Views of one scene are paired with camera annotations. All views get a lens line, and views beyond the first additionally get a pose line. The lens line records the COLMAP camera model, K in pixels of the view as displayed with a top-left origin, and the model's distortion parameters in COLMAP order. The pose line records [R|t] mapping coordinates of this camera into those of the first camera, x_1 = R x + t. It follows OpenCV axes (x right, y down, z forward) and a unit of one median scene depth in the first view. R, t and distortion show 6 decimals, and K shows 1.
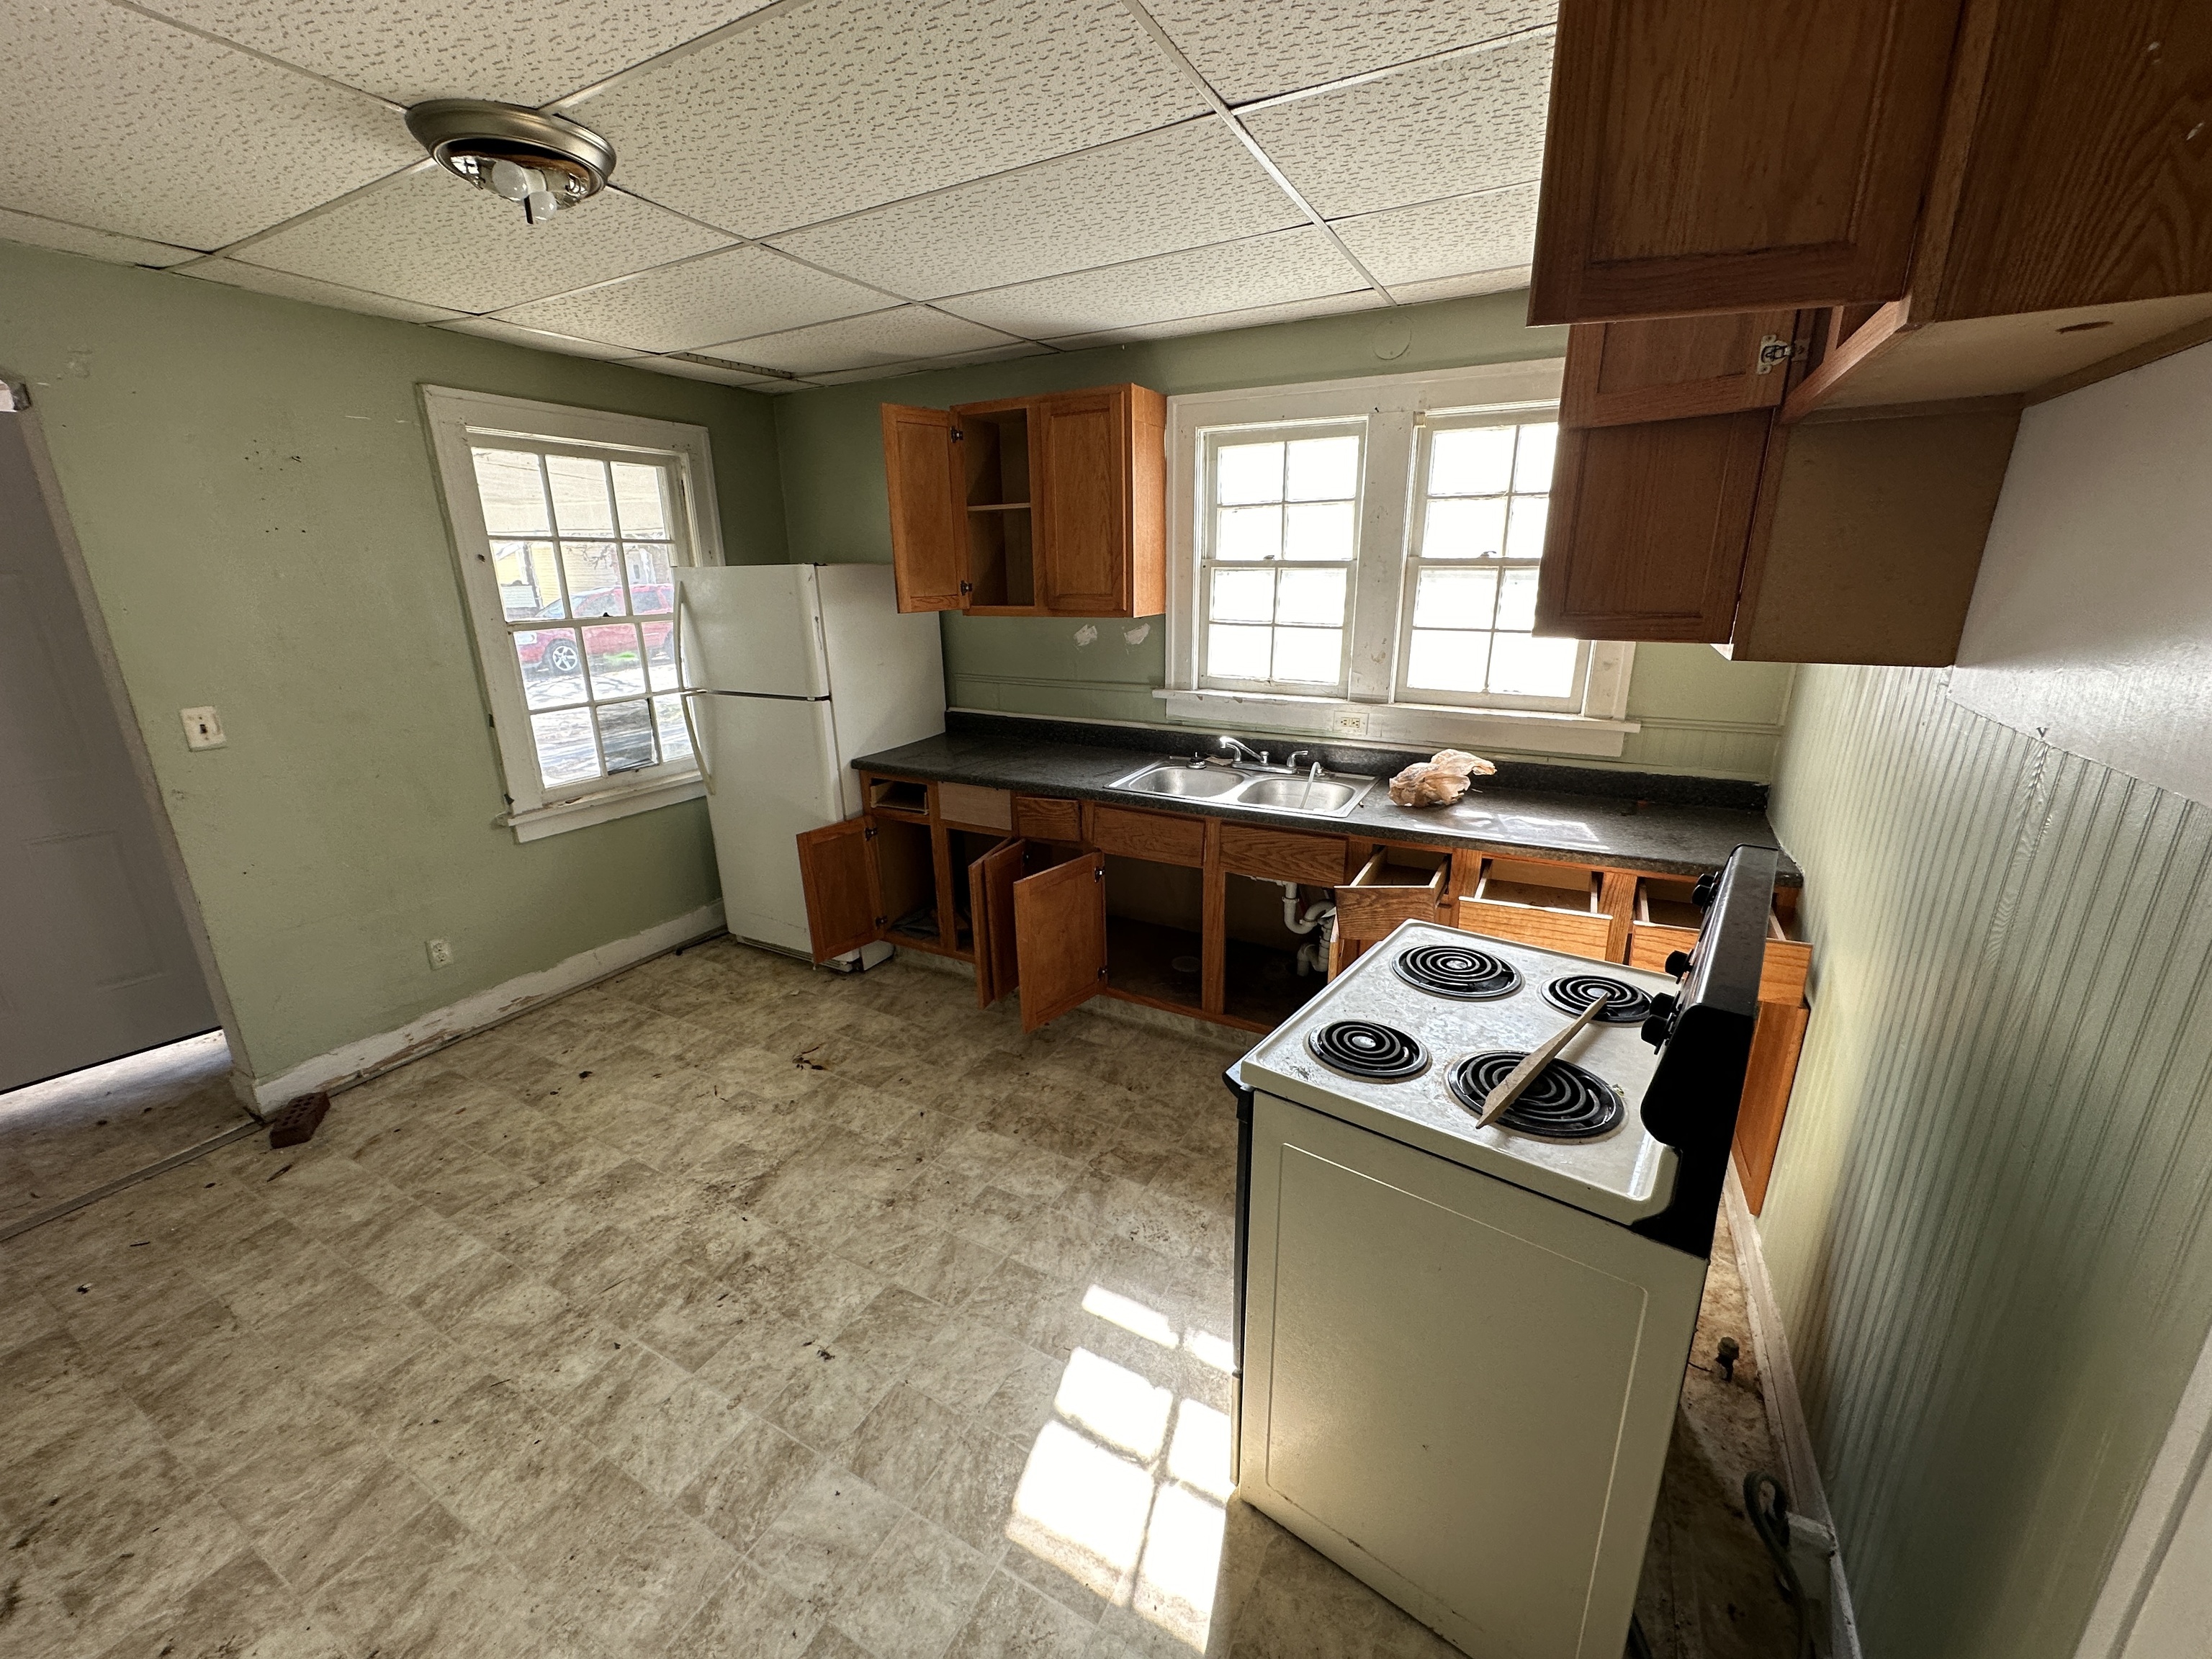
lens RADIAL K [[889.5, 0, 1096.9], [0, 889.5, 826.6], [0, 0, 1]] dist [-0.001636, -0.000495]
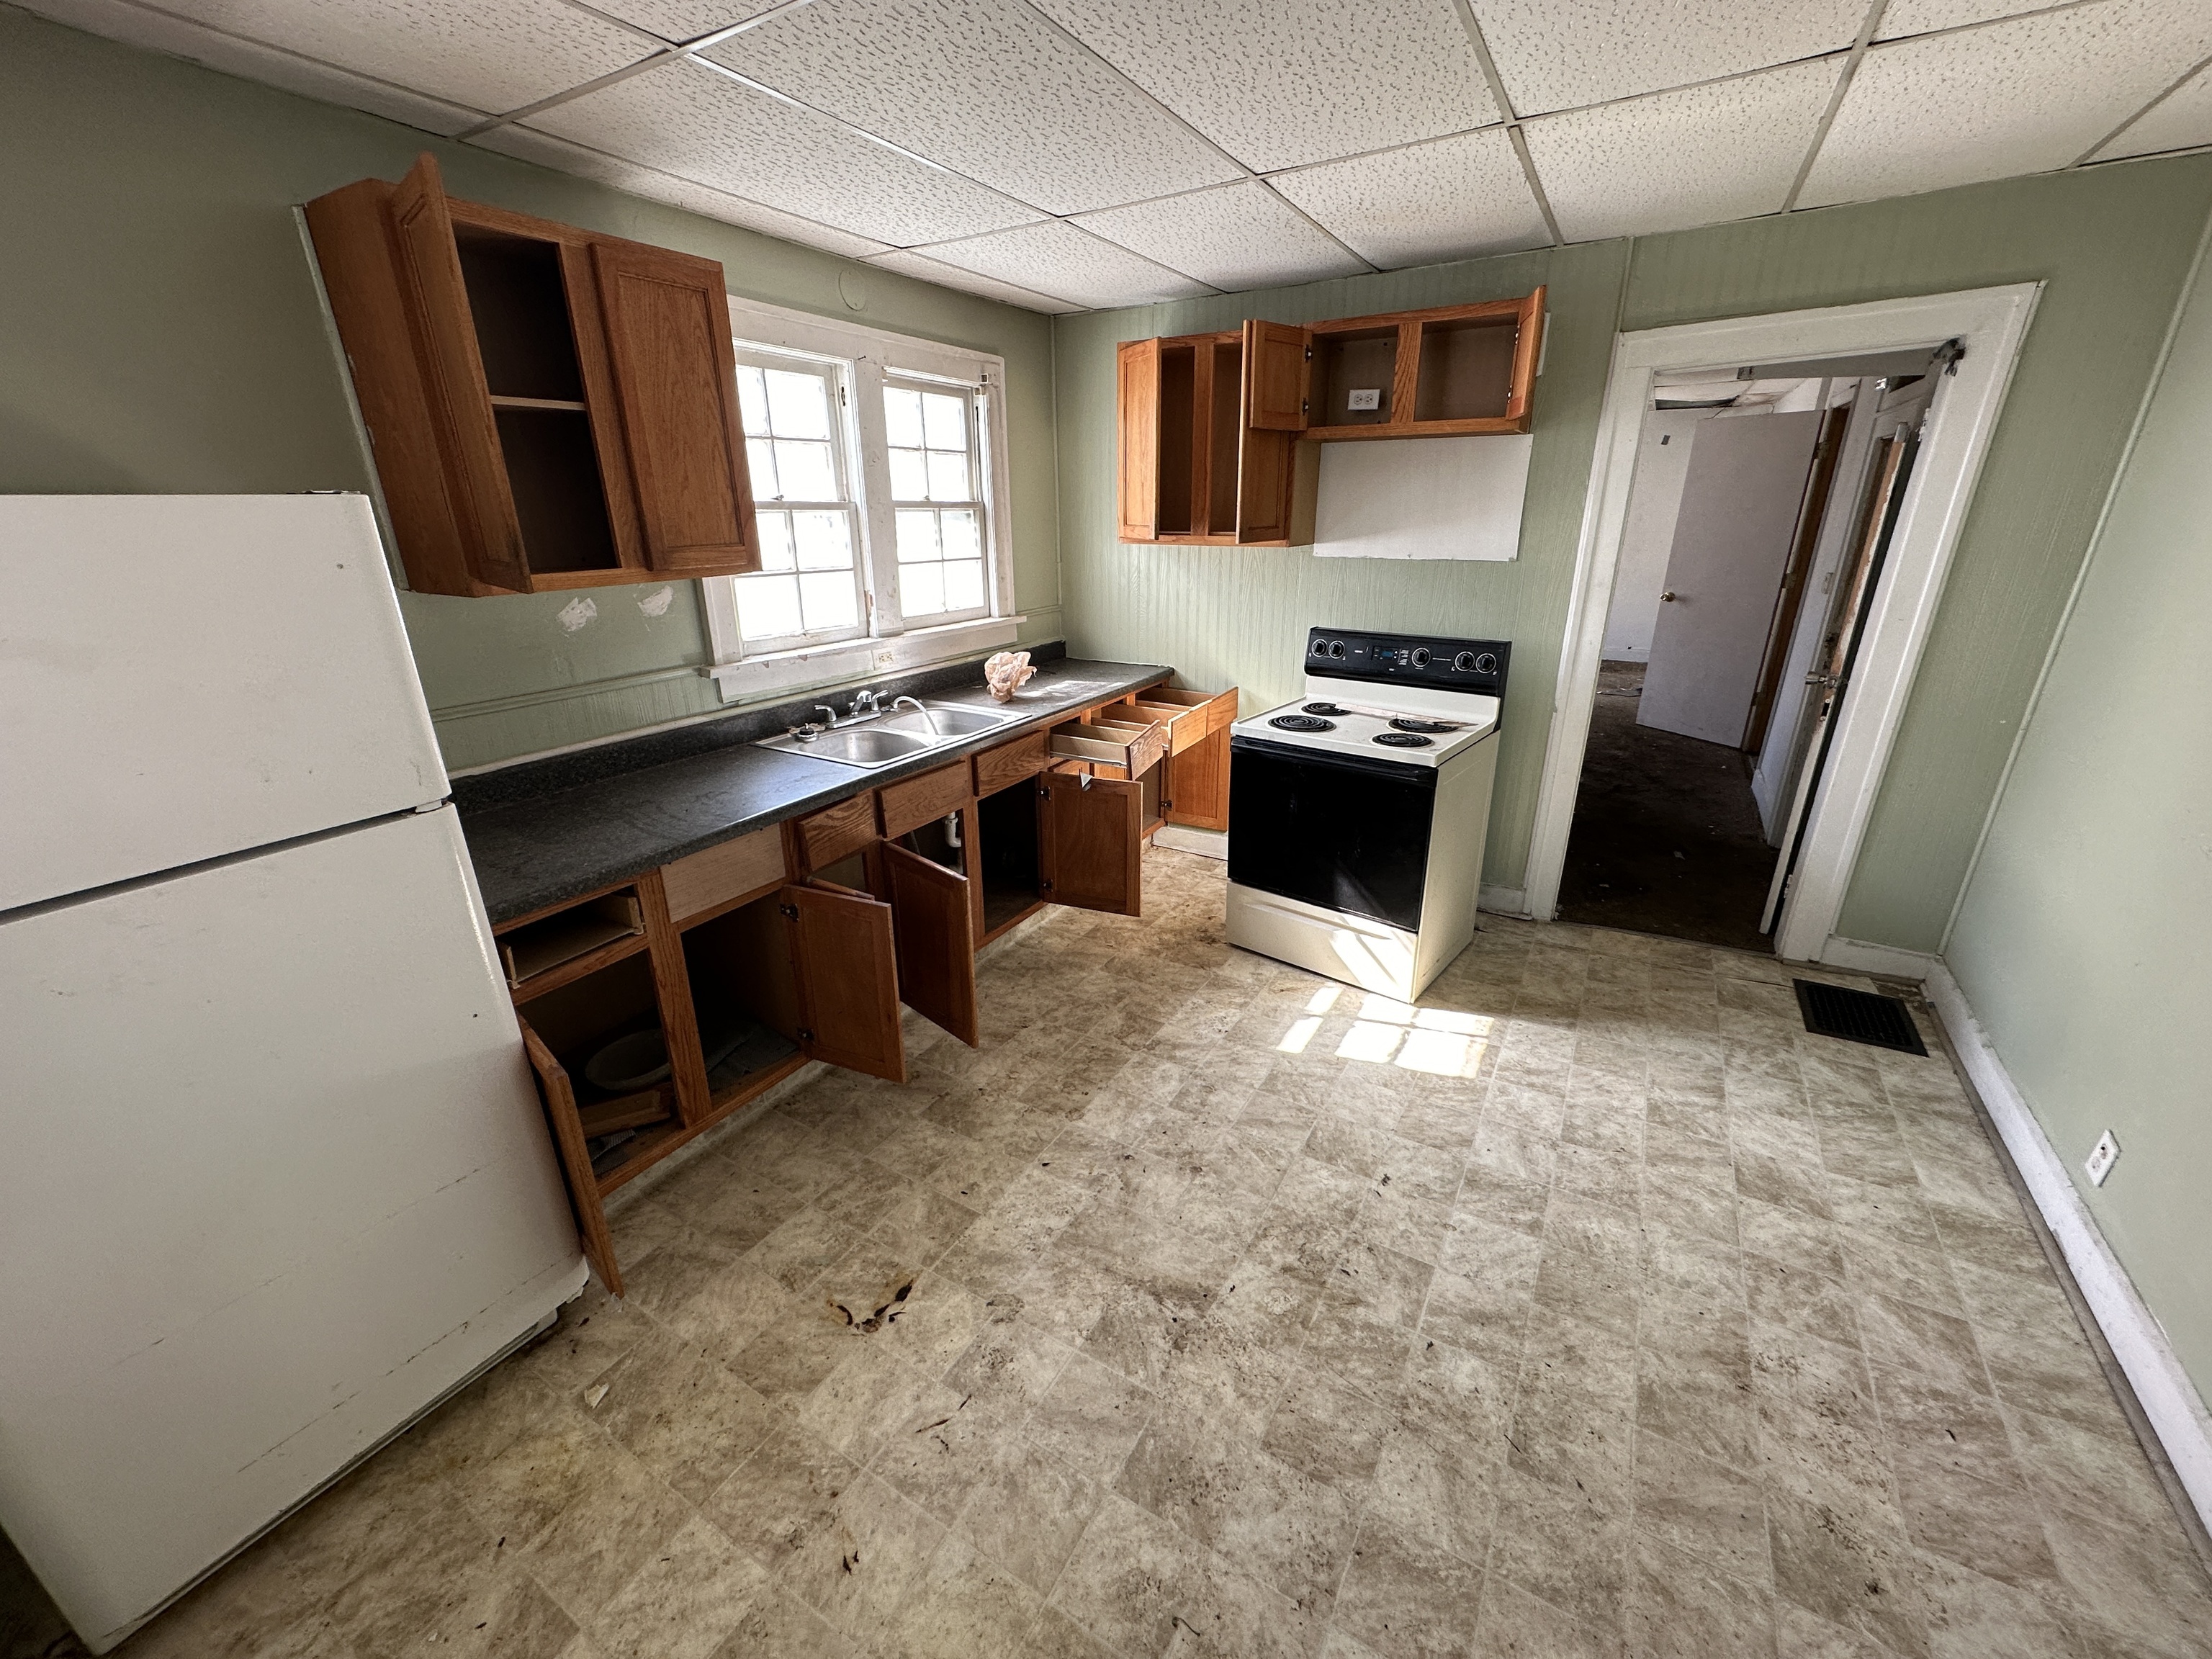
lens RADIAL K [[889.5, 0, 1114.5], [0, 889.5, 829.7], [0, 0, 1]] dist [-0.001636, -0.000495]
pose [[0.018956, -0.333856, 0.942434, -1.124722], [0.291904, 0.903383, 0.314151, -0.265481], [-0.956260, 0.269145, 0.114578, 0.961623]]
